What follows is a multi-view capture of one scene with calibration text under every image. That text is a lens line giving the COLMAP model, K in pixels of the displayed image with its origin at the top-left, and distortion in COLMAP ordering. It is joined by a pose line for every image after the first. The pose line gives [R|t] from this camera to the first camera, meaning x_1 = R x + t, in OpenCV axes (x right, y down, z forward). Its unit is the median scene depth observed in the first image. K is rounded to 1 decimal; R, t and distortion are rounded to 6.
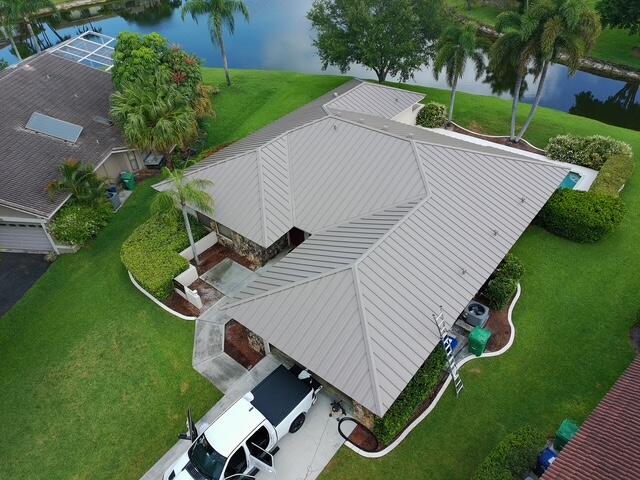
lens RADIAL K [[472.2, 0, 320.0], [0, 472.2, 240.0], [0, 0, 1]] dist [0.060571, -0.053888]
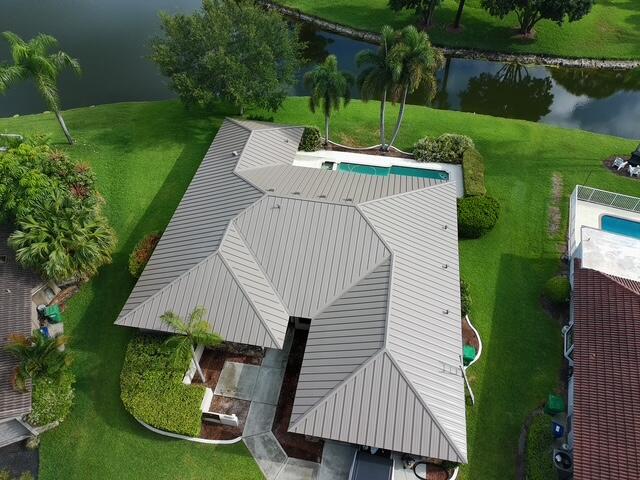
lens RADIAL K [[472.2, 0, 320.0], [0, 472.2, 240.0], [0, 0, 1]] dist [0.060571, -0.053888]
pose [[0.869285, -0.327176, 0.370539, -0.338150], [0.273611, 0.942776, 0.190555, -0.379297], [-0.411680, -0.064263, 0.909060, -0.005674]]
